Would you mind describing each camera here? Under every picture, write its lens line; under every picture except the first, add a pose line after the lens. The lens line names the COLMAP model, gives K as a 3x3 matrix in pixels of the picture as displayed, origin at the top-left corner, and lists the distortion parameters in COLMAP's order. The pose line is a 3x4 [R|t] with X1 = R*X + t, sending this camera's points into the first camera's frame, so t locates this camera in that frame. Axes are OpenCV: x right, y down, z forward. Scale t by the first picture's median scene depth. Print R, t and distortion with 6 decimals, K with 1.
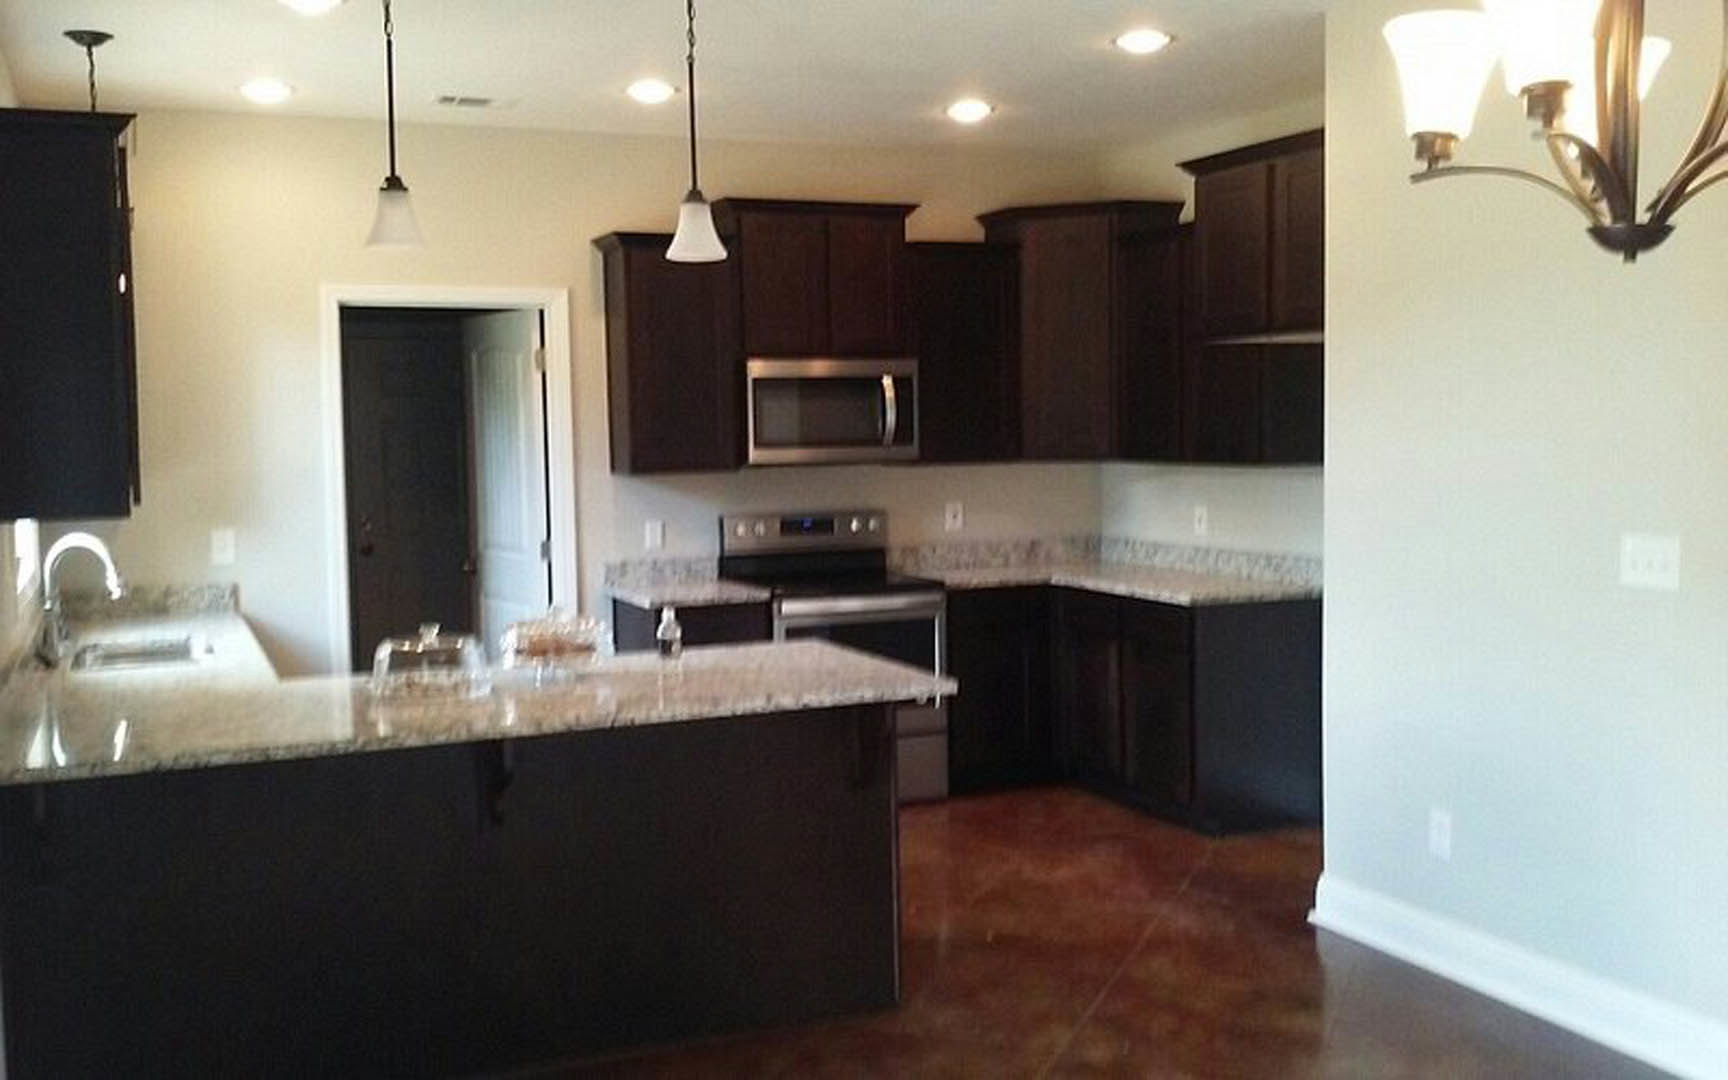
lens RADIAL K [[1645.0, 0, 848.3], [0, 1645.0, 535.4], [0, 0, 1]] dist [0.016790, 0.002111]
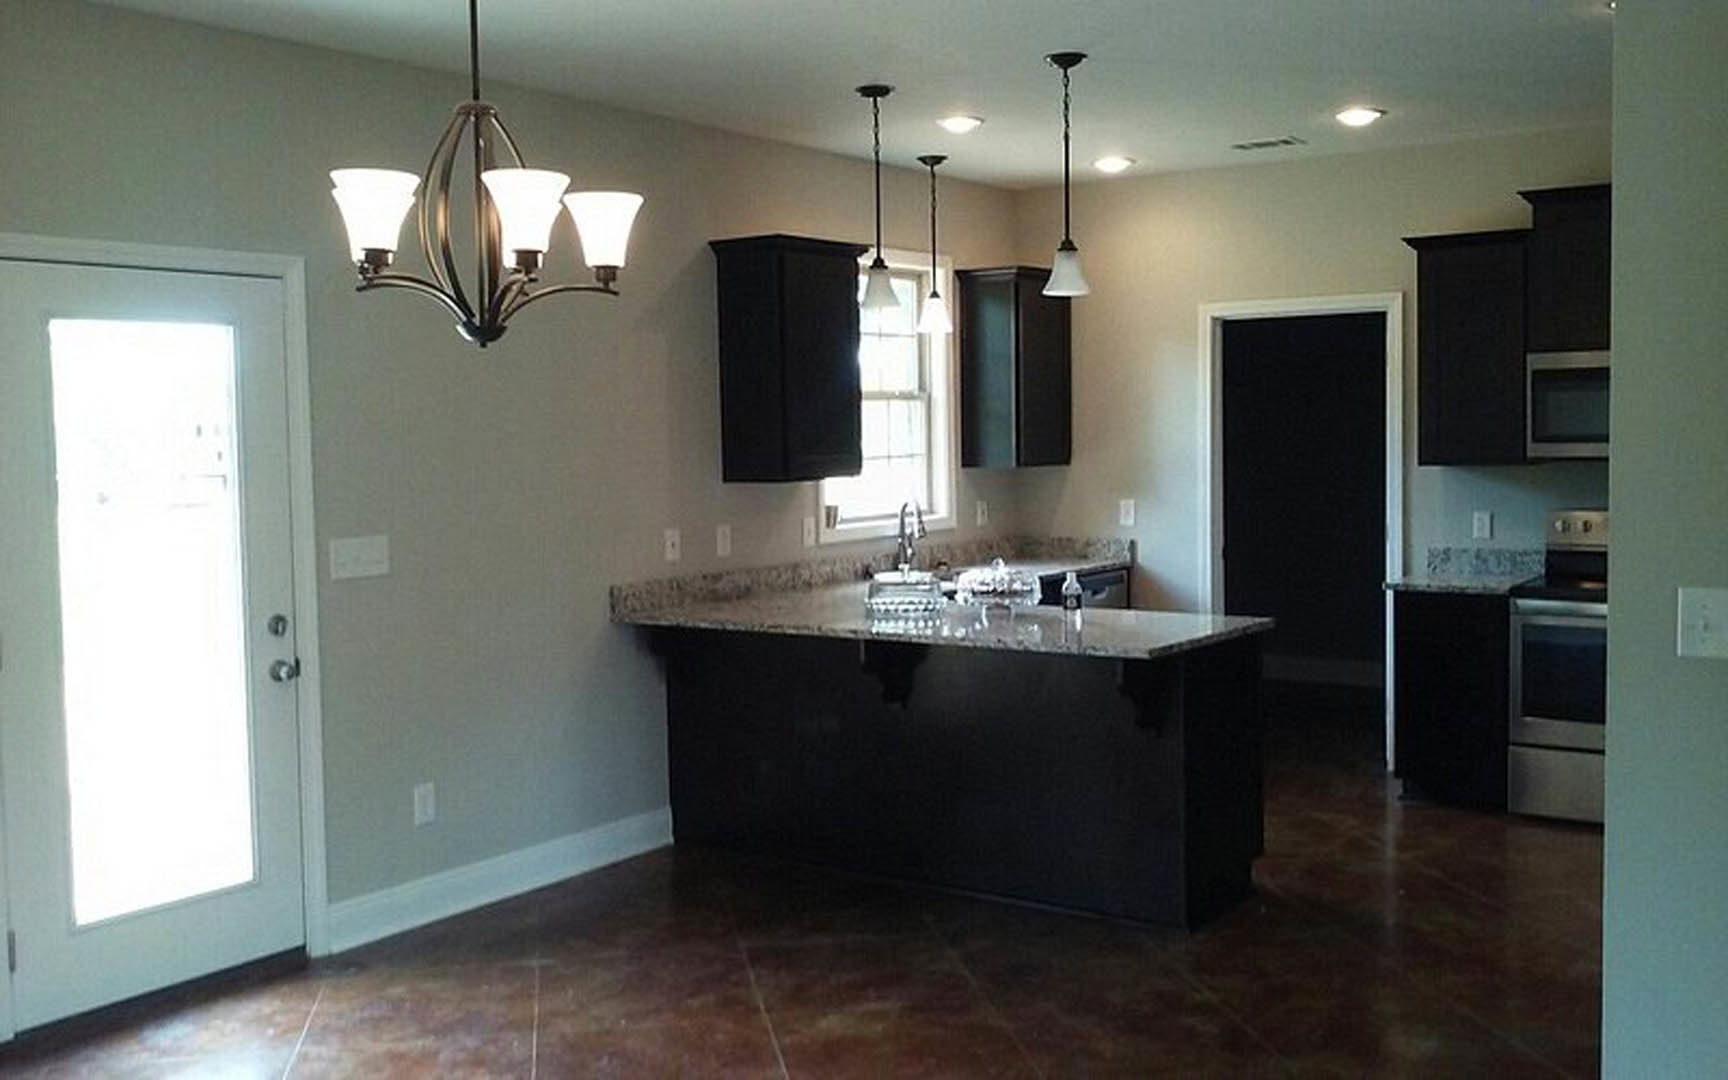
lens RADIAL K [[1645.0, 0, 848.3], [0, 1645.0, 535.4], [0, 0, 1]] dist [0.016790, 0.002111]
pose [[0.517335, 0.065235, -0.853293, 0.599553], [-0.052155, 0.997640, 0.044650, -0.020673], [0.854192, 0.021405, 0.519516, 0.133781]]
